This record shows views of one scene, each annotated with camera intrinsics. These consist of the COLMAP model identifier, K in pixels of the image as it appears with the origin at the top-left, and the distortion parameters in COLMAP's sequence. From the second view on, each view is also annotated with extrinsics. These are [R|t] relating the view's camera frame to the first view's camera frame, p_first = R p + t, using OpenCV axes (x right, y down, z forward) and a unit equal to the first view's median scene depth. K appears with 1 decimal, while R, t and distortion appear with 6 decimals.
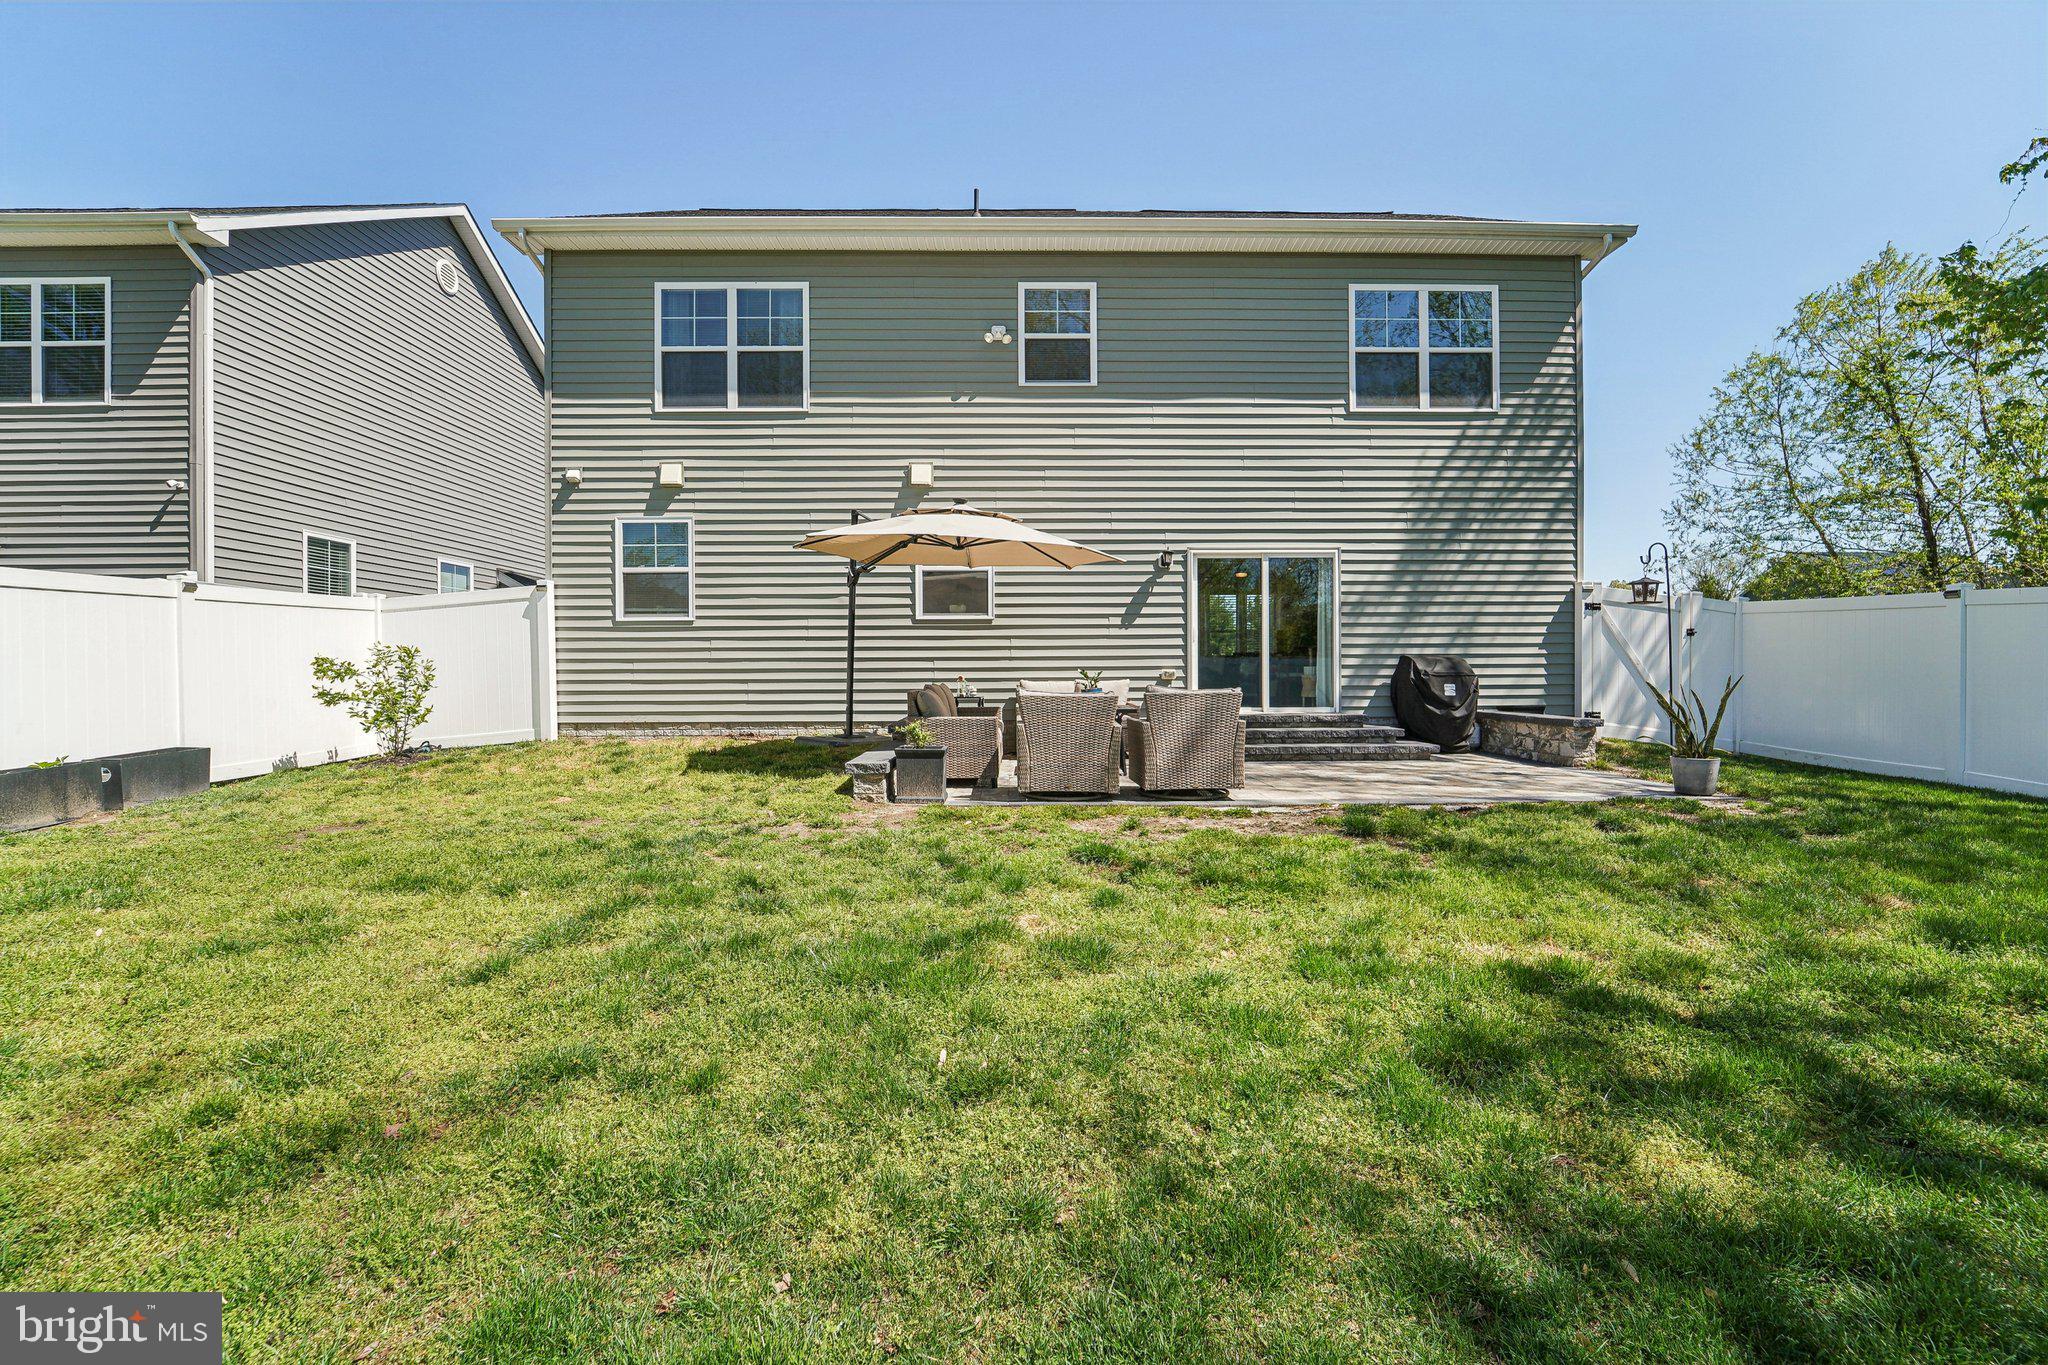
lens RADIAL K [[758.5, 0, 1020.3], [0, 758.5, 676.7], [0, 0, 1]] dist [-0.017024, -0.000024]
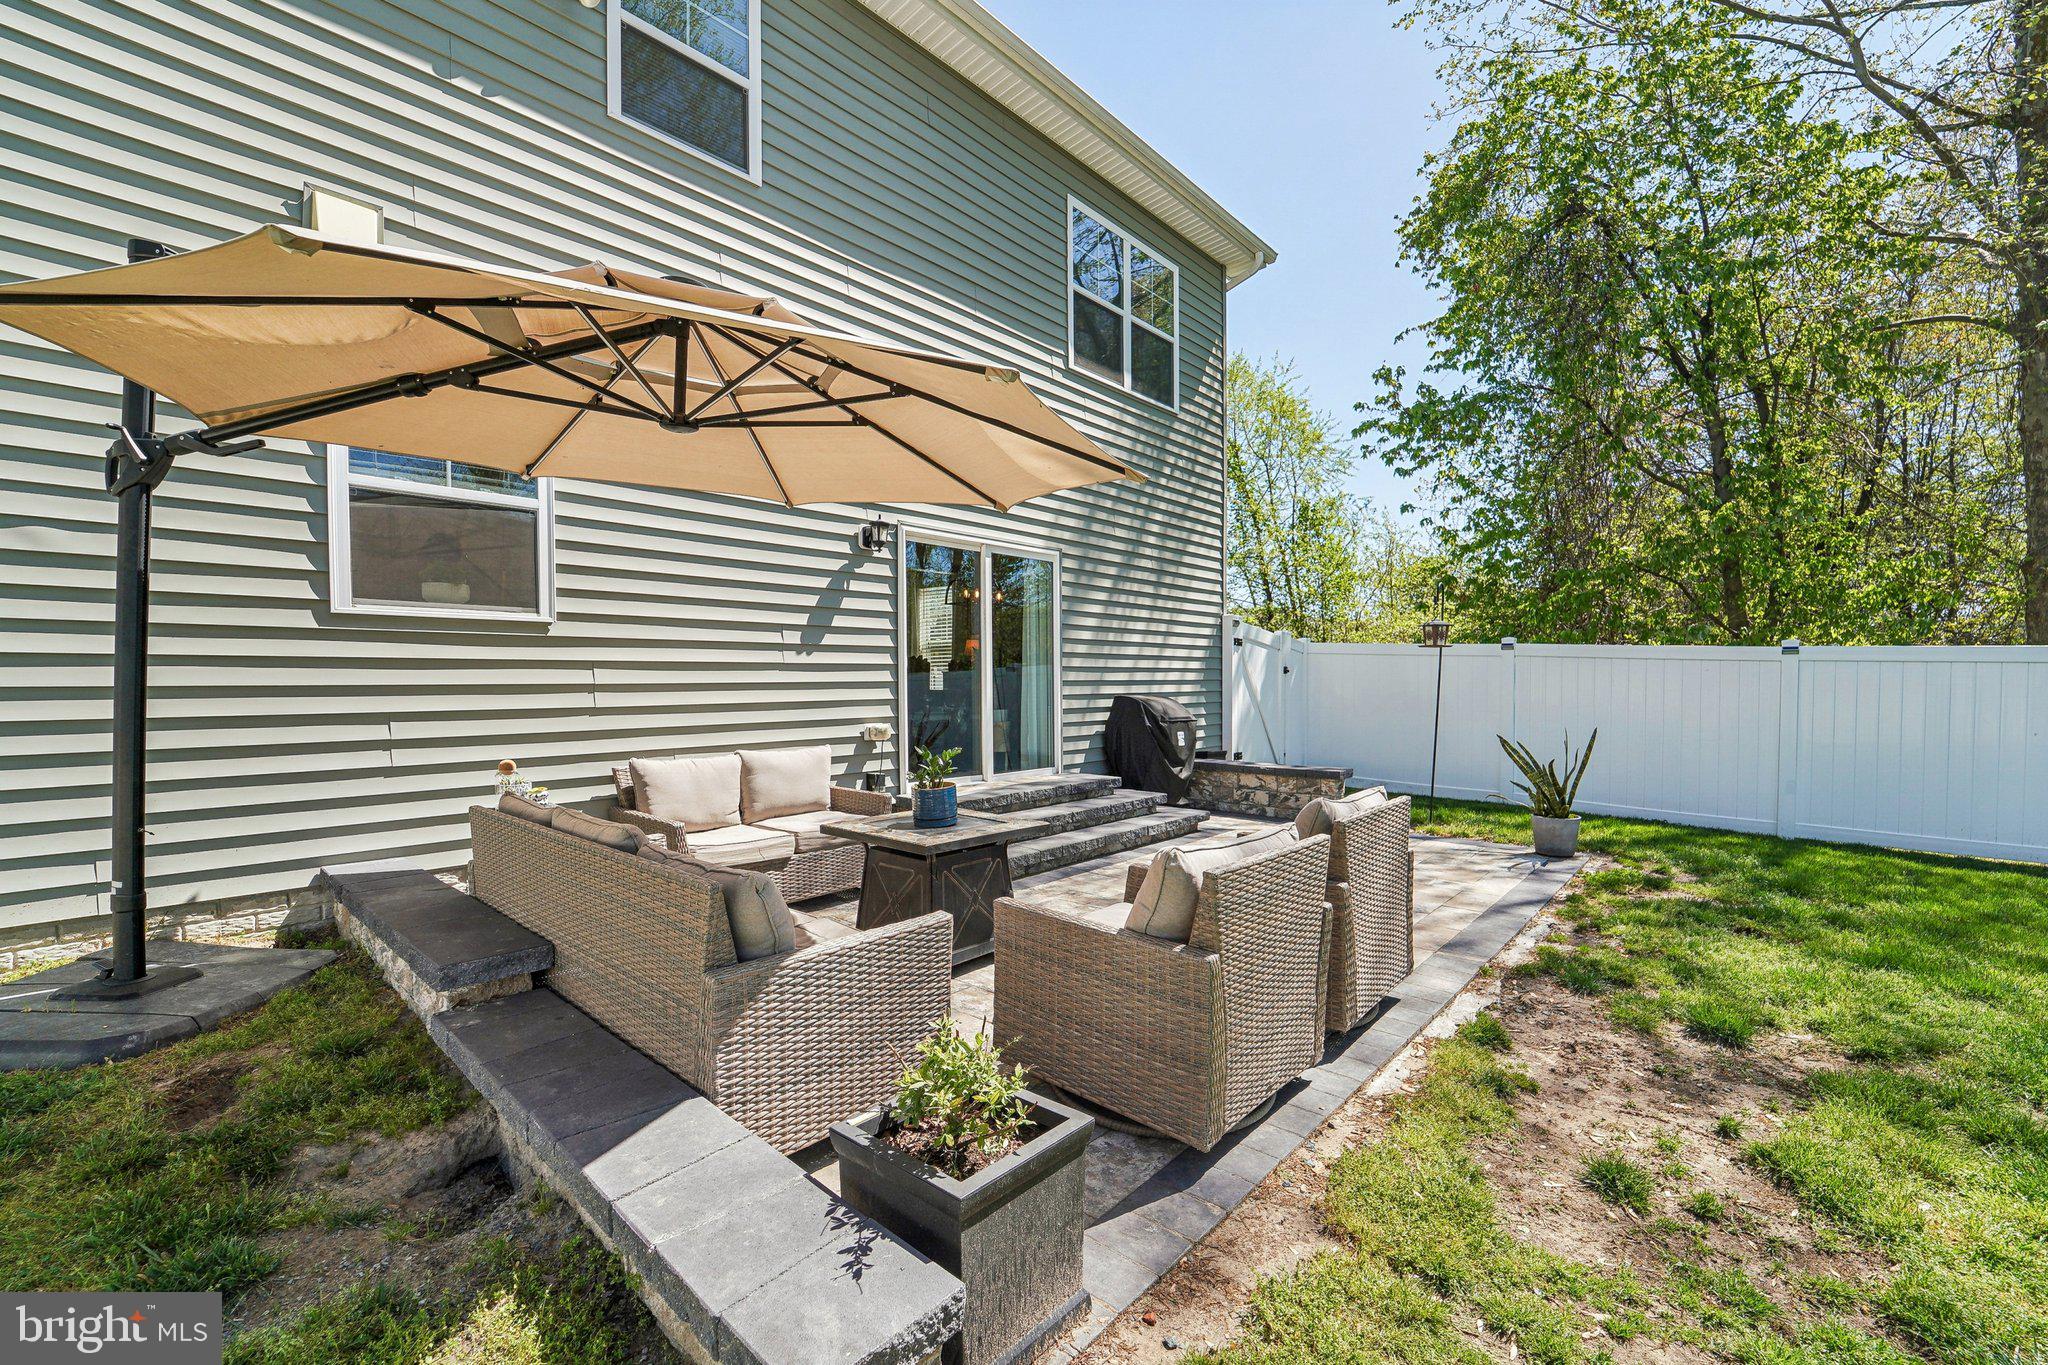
lens RADIAL K [[843.1, 0, 1022.7], [0, 843.1, 707.8], [0, 0, 1]] dist [-0.010995, -0.000163]
pose [[0.685608, -0.020637, 0.727678, -0.205166], [0.015341, 0.999786, 0.013900, -0.029491], [-0.727809, 0.001633, 0.685778, 0.471133]]
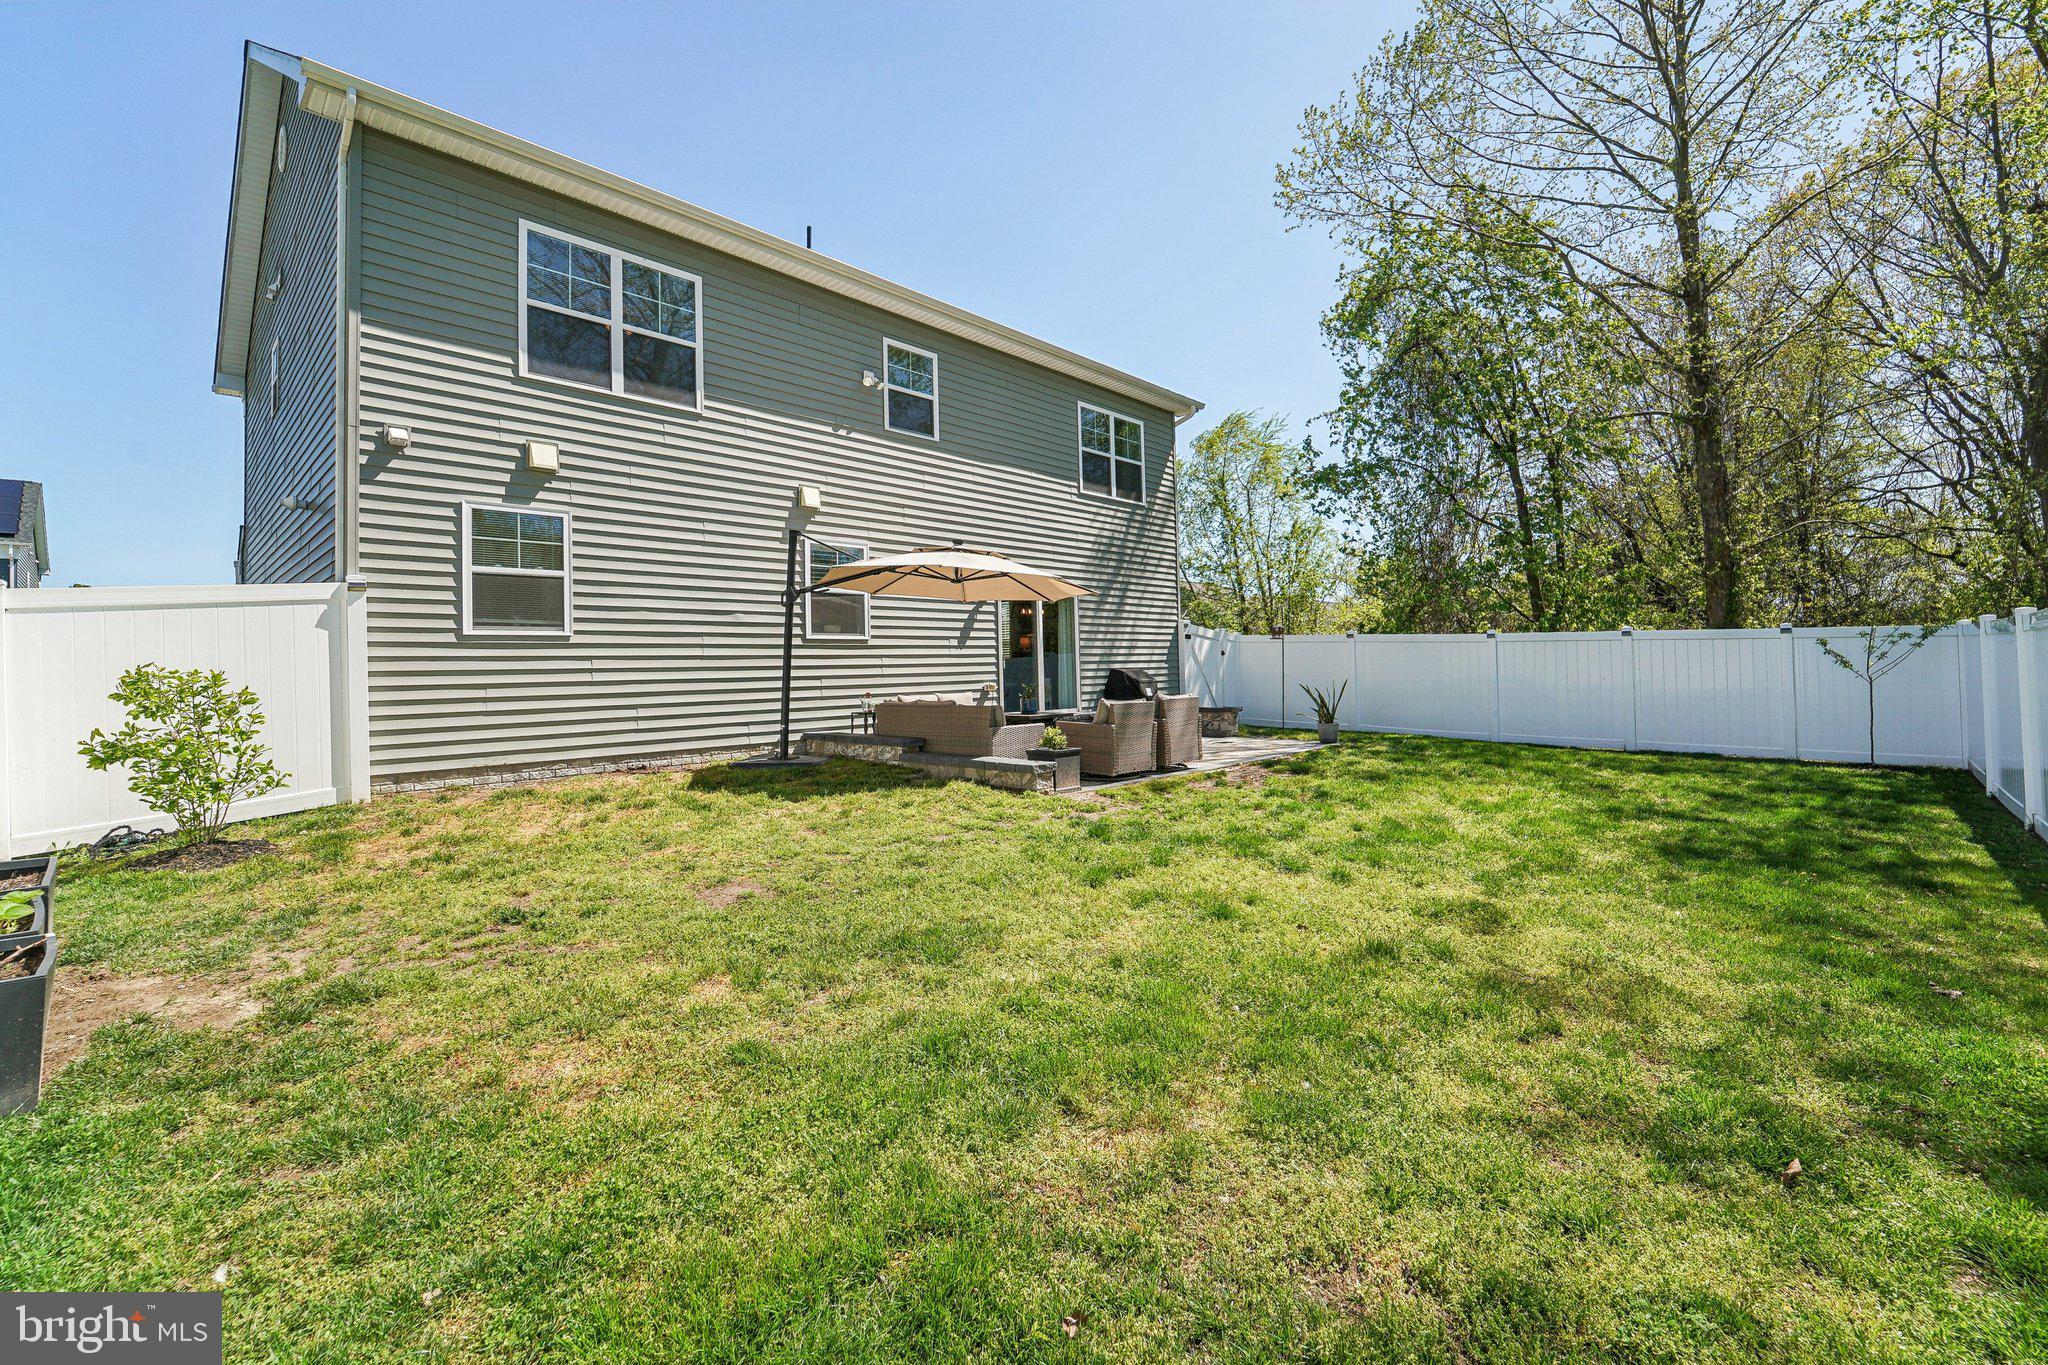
lens RADIAL K [[843.1, 0, 1029.9], [0, 843.1, 668.8], [0, 0, 1]] dist [-0.010995, -0.000163]
pose [[0.702891, -0.010431, 0.711221, -0.731758], [0.036806, 0.999086, -0.021722, 0.000064], [-0.710345, 0.041445, 0.702633, -0.001519]]
